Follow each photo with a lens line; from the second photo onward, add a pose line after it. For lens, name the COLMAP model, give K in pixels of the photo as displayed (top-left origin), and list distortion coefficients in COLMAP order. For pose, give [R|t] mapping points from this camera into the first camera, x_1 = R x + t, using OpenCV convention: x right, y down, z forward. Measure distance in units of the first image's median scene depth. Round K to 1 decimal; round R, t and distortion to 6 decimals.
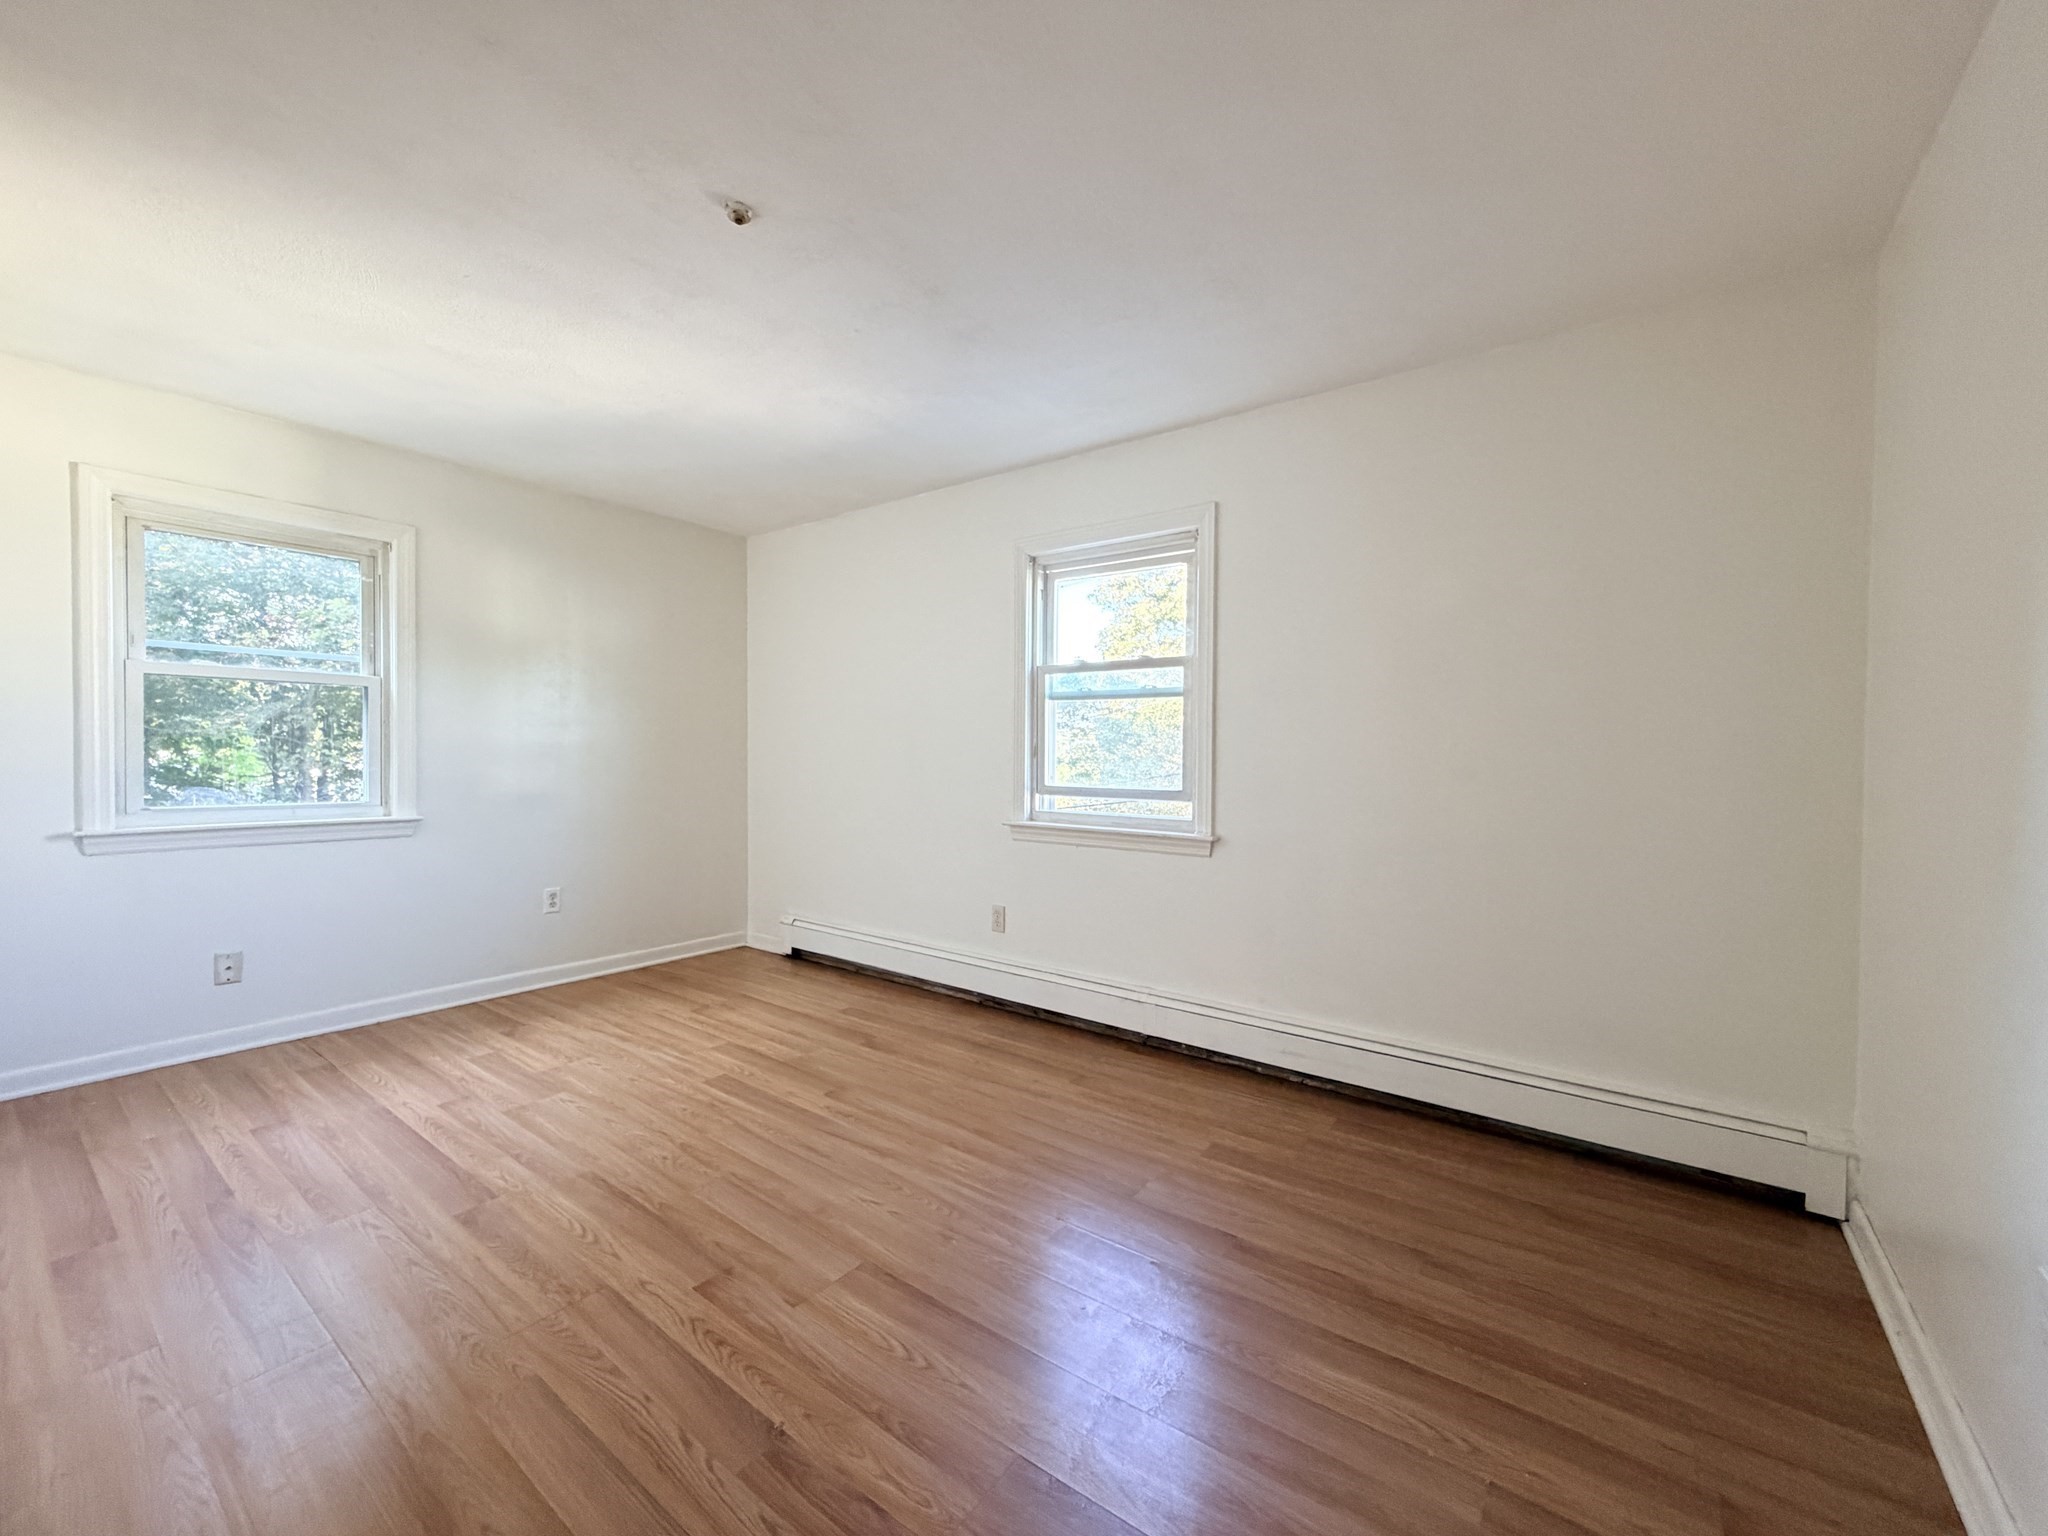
lens RADIAL K [[816.1, 0, 1023.9], [0, 816.1, 757.8], [0, 0, 1]] dist [-0.001186, 0.000147]
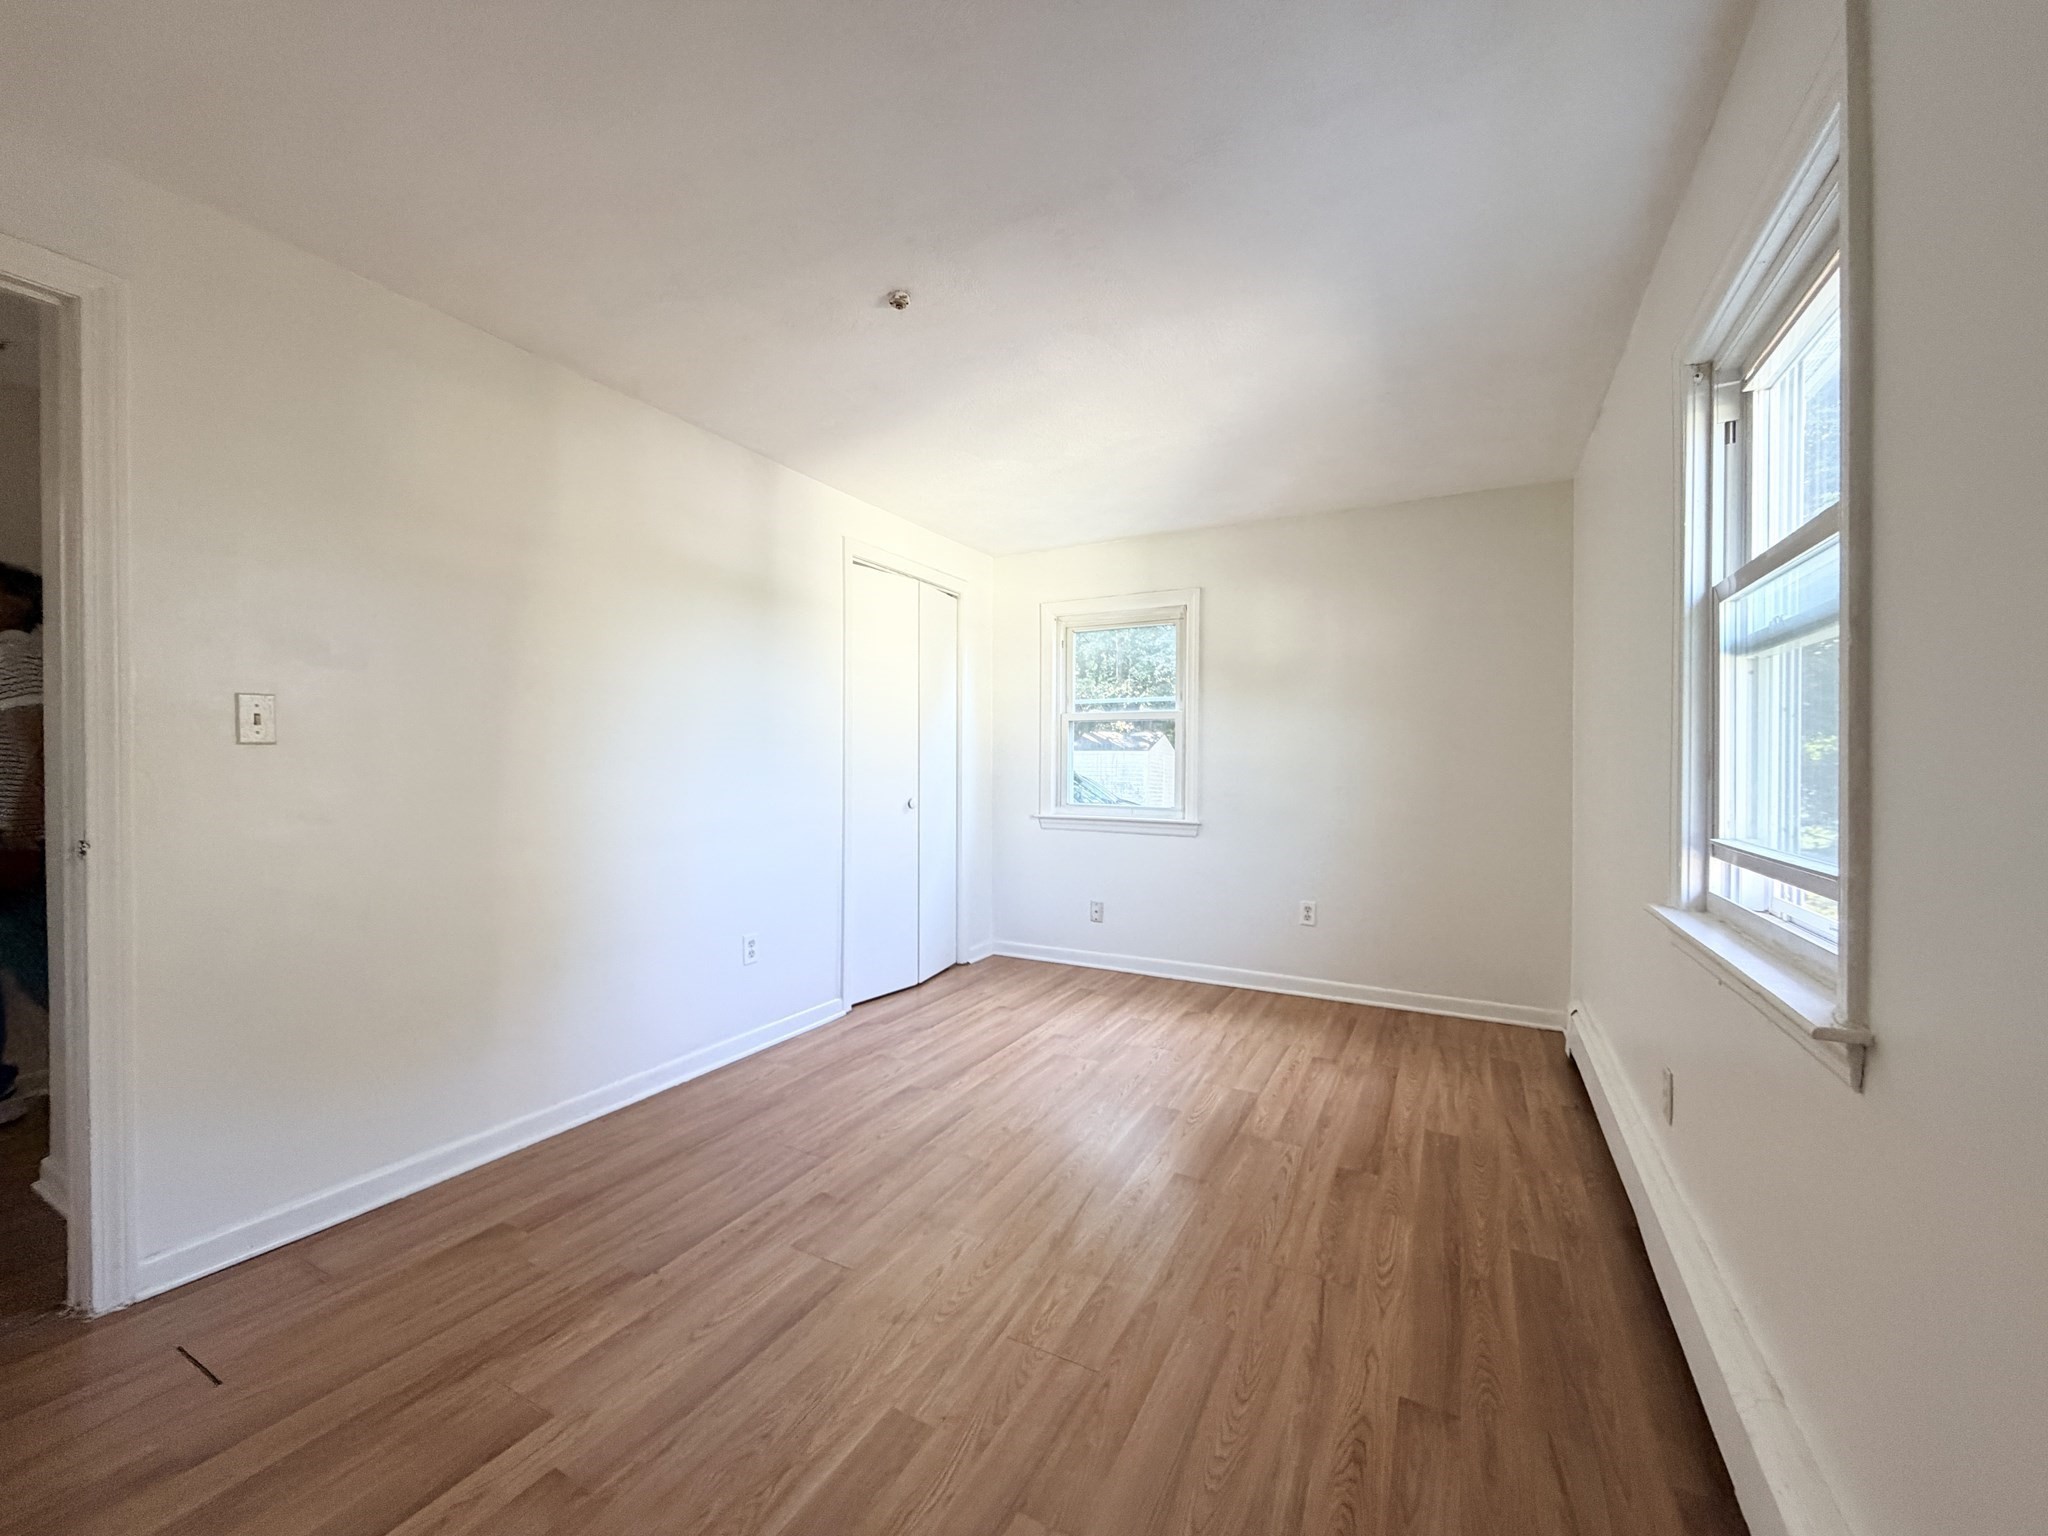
lens RADIAL K [[816.1, 0, 1017.2], [0, 816.1, 768.9], [0, 0, 1]] dist [-0.001186, 0.000147]
pose [[0.141005, -0.000238, -0.990009, 0.485955], [-0.006727, 0.999977, -0.001198, -0.005187], [0.989986, 0.006828, 0.141000, 0.608105]]
